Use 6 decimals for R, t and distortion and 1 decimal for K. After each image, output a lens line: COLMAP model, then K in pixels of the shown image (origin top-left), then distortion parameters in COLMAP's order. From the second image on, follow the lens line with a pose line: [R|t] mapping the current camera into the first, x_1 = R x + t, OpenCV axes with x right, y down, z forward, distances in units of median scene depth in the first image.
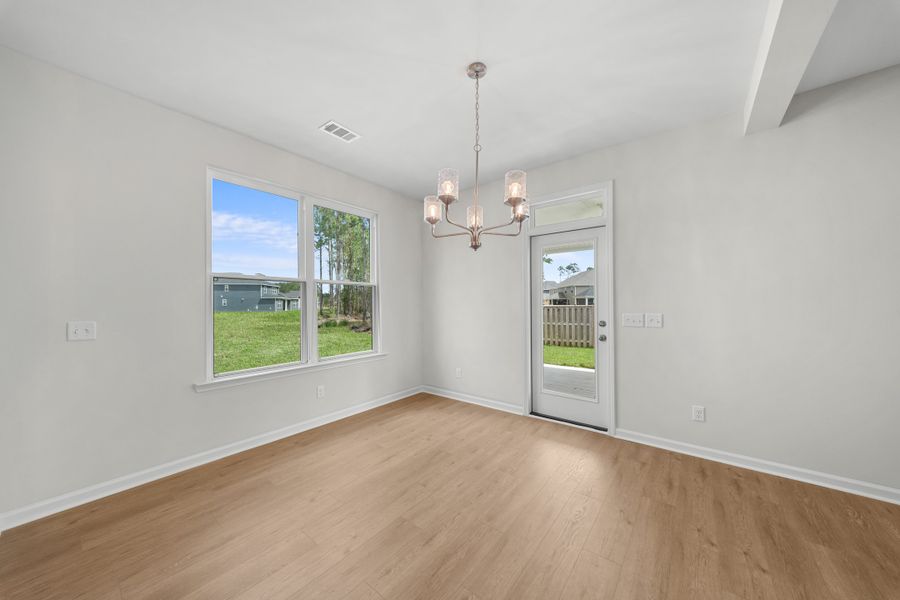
lens RADIAL K [[312.4, 0, 445.9], [0, 312.4, 301.7], [0, 0, 1]] dist [0.010737, -0.002721]
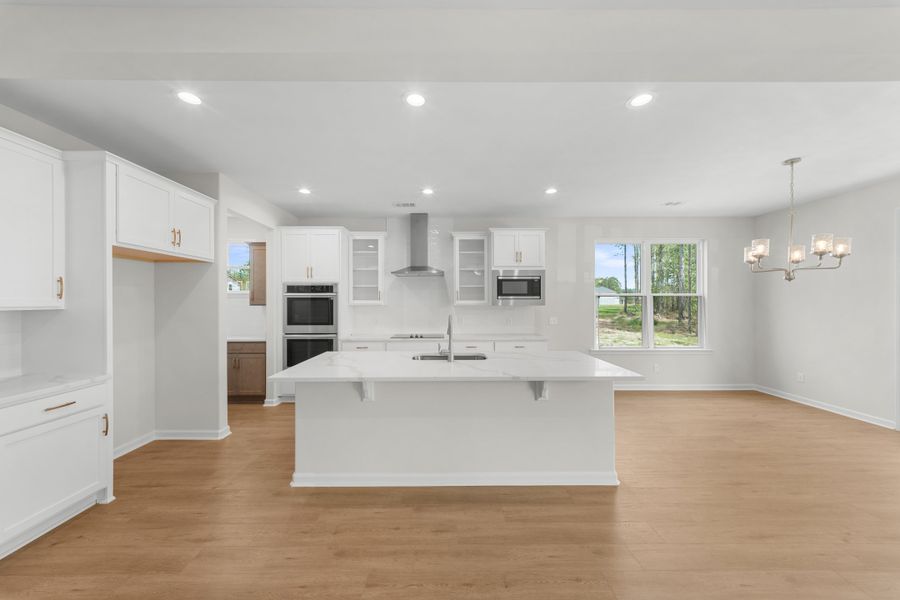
lens RADIAL K [[312.4, 0, 445.9], [0, 312.4, 301.7], [0, 0, 1]] dist [0.010737, -0.002721]
pose [[0.628392, 0.004067, -0.777887, 0.159750], [0.005032, 0.999944, 0.009292, -0.060433], [0.777881, -0.009753, 0.628336, -0.843173]]
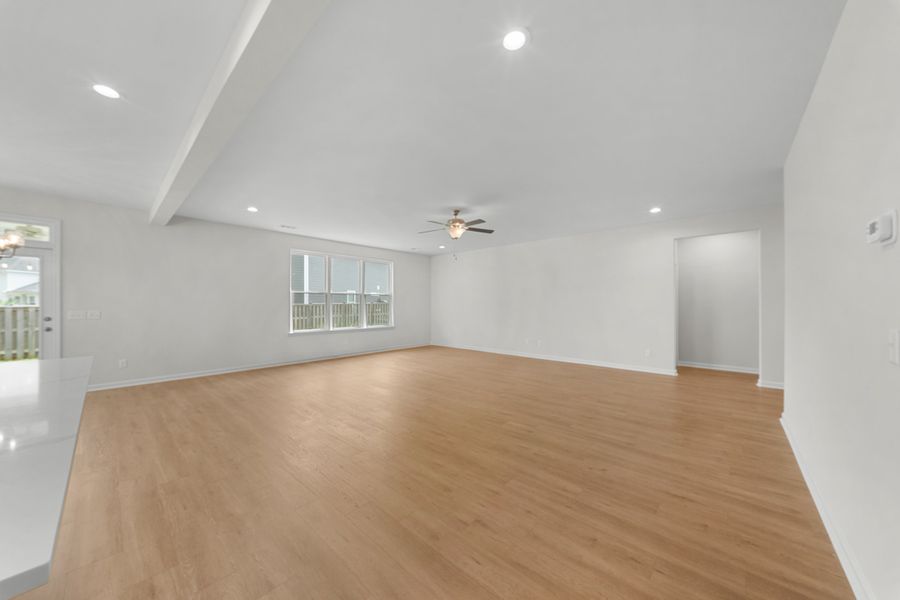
lens RADIAL K [[312.4, 0, 445.9], [0, 312.4, 301.7], [0, 0, 1]] dist [0.010737, -0.002721]
pose [[0.070082, 0.010048, 0.997491, -0.810762], [-0.006501, 0.999933, -0.009615, -0.007562], [-0.997520, -0.005811, 0.070143, -0.912453]]
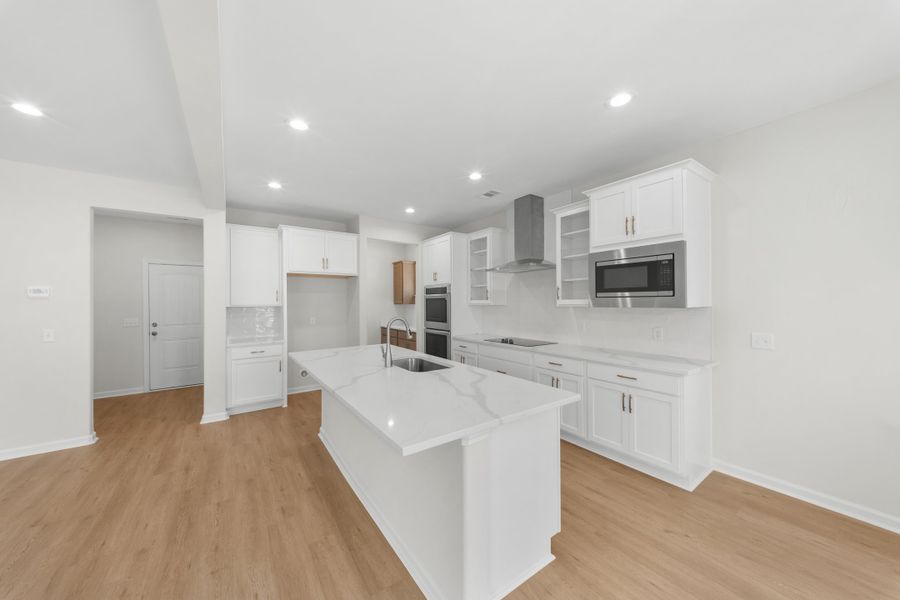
lens RADIAL K [[312.4, 0, 445.9], [0, 312.4, 301.7], [0, 0, 1]] dist [0.010737, -0.002721]
pose [[-0.292045, 0.007604, -0.956374, 0.226151], [0.015917, 0.999869, 0.003089, -0.054111], [0.956272, -0.014321, -0.292127, 0.146128]]
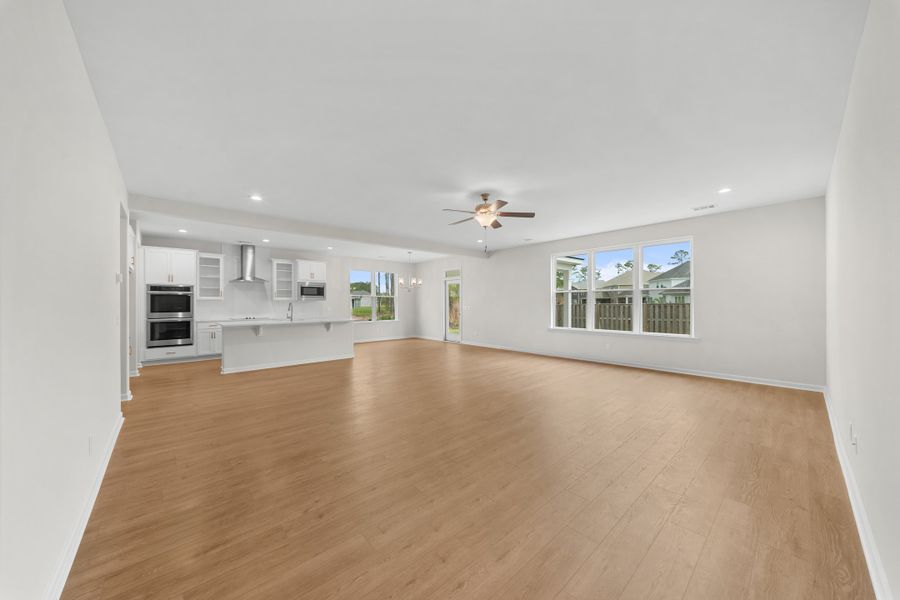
lens RADIAL K [[312.4, 0, 445.9], [0, 312.4, 301.7], [0, 0, 1]] dist [0.010737, -0.002721]
pose [[0.985754, 0.000727, -0.168192, 0.949432], [-0.000088, 0.999993, 0.003806, -0.024657], [0.168193, -0.003736, 0.985747, -2.327320]]
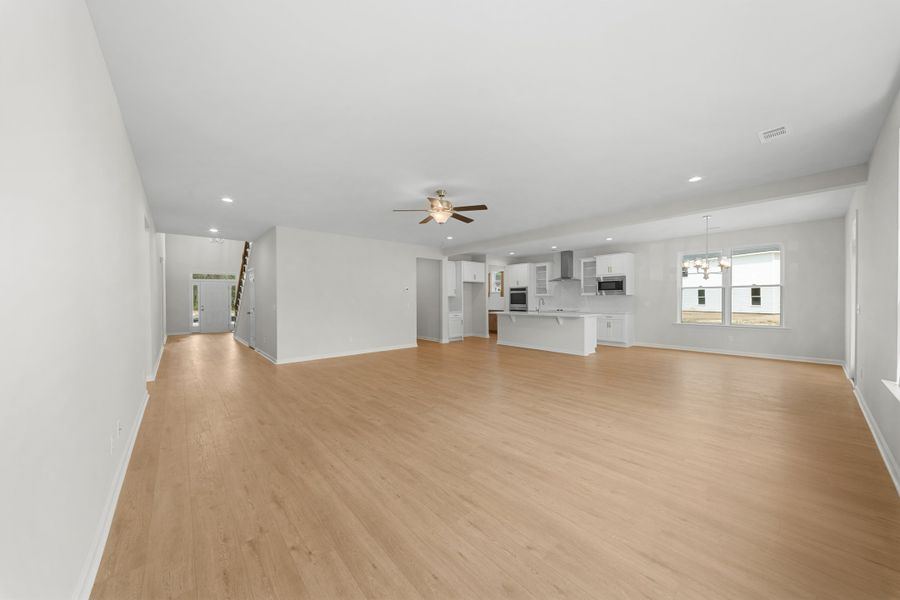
lens RADIAL K [[312.4, 0, 445.9], [0, 312.4, 301.7], [0, 0, 1]] dist [0.010737, -0.002721]
pose [[-0.186918, 0.012100, -0.982301, 2.327243], [0.015262, 0.999839, 0.009412, -0.015900], [0.982257, -0.013232, -0.187073, -0.555865]]
